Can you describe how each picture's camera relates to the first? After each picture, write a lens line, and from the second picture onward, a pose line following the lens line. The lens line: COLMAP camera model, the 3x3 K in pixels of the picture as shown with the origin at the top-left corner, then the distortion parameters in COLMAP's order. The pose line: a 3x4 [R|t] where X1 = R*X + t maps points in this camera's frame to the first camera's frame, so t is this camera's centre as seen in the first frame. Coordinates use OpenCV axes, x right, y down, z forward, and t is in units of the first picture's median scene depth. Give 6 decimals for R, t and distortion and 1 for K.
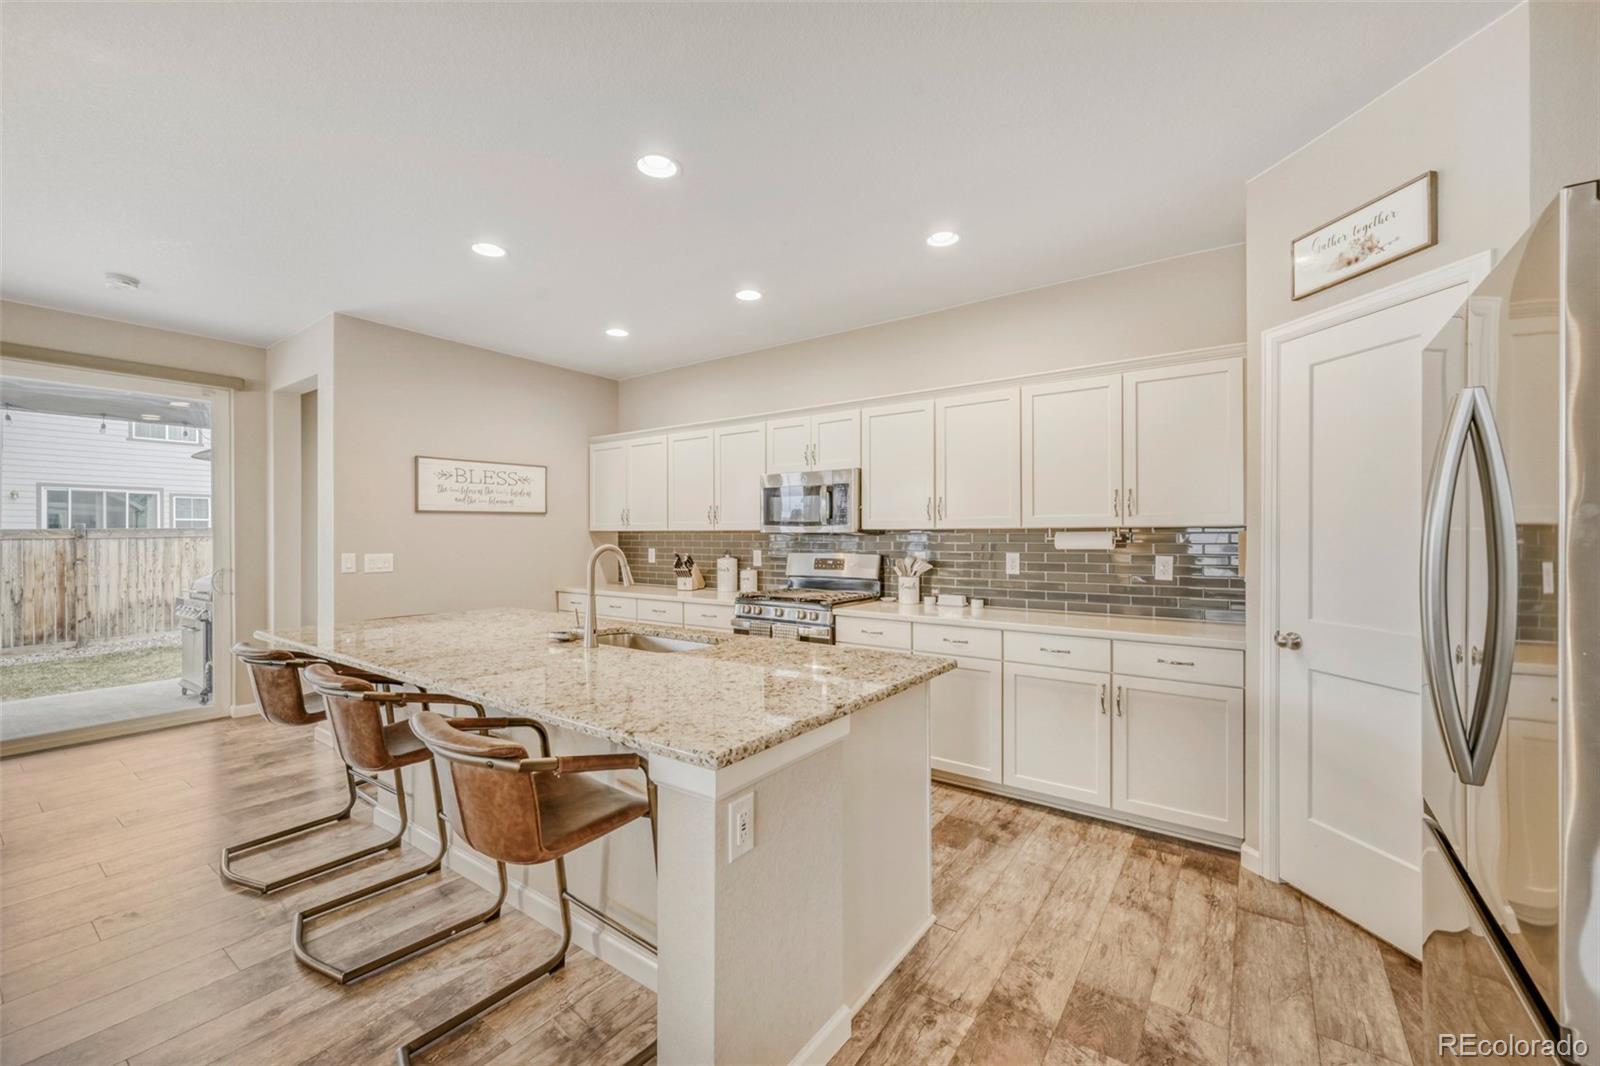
lens RADIAL K [[649.3, 0, 782.9], [0, 649.3, 541.5], [0, 0, 1]] dist [0.000793, -0.001084]
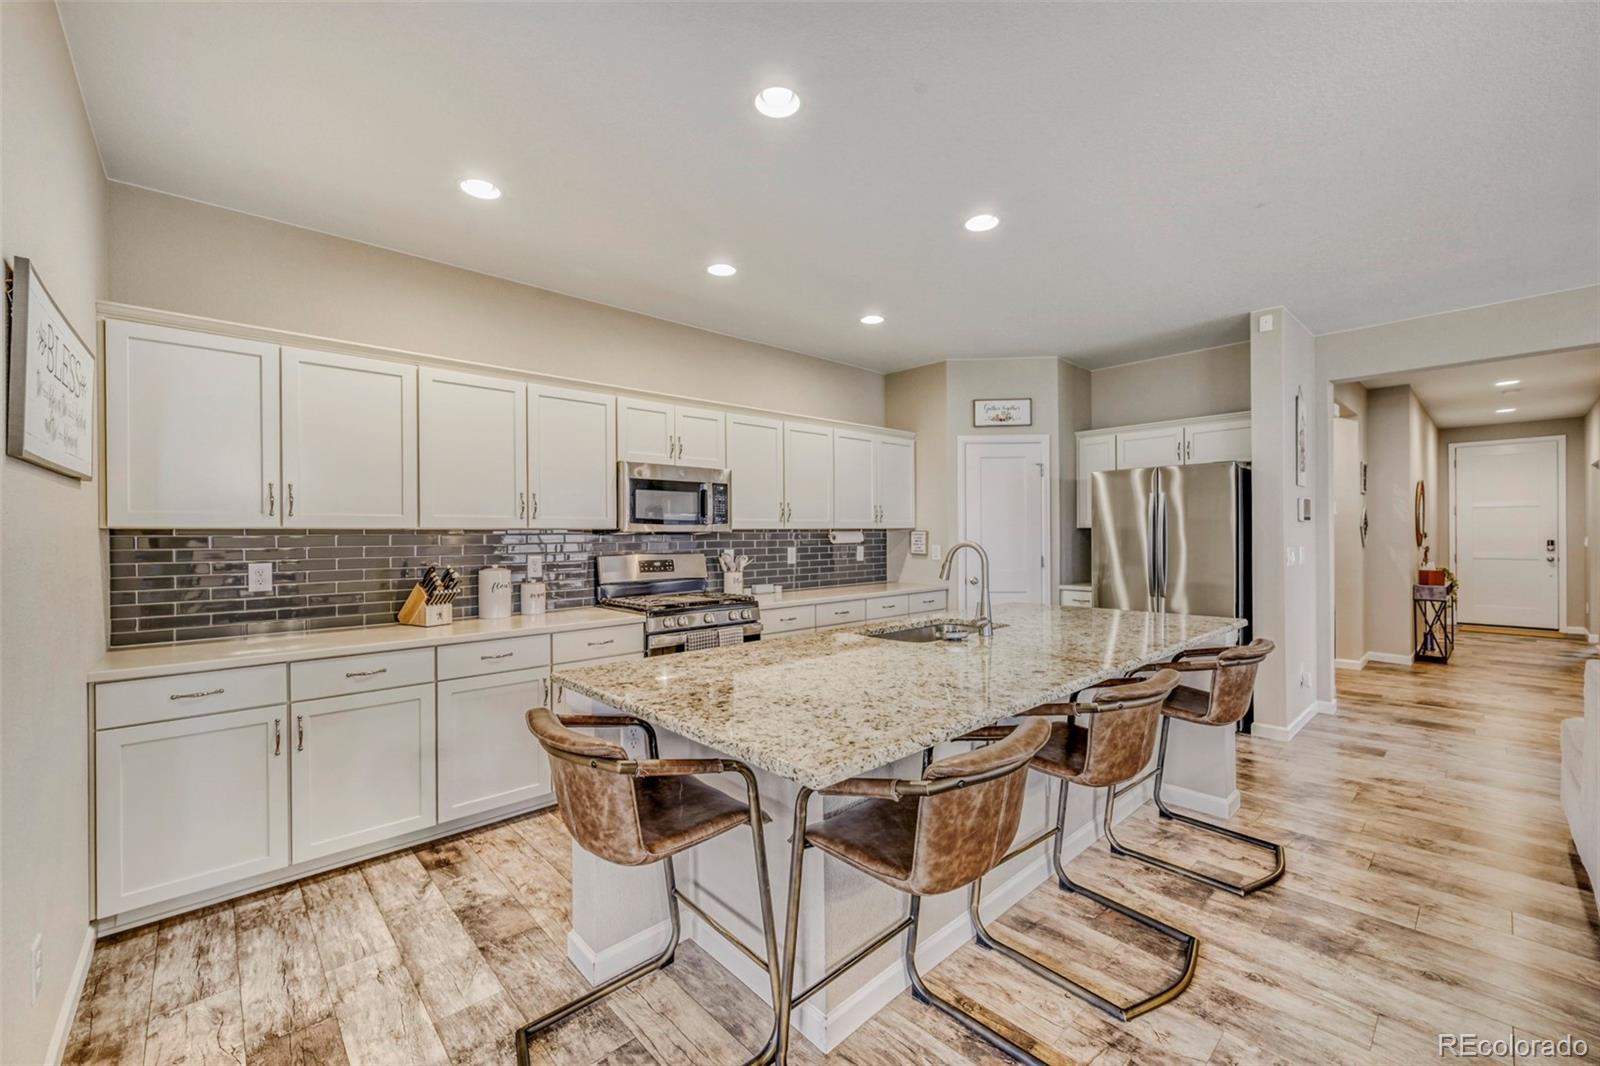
lens RADIAL K [[649.3, 0, 817.9], [0, 649.3, 537.1], [0, 0, 1]] dist [0.000793, -0.001084]
pose [[0.171287, -0.004401, 0.985211, -0.828786], [0.016371, 0.999865, 0.001620, -0.004299], [-0.985085, 0.015851, 0.171335, 0.640325]]
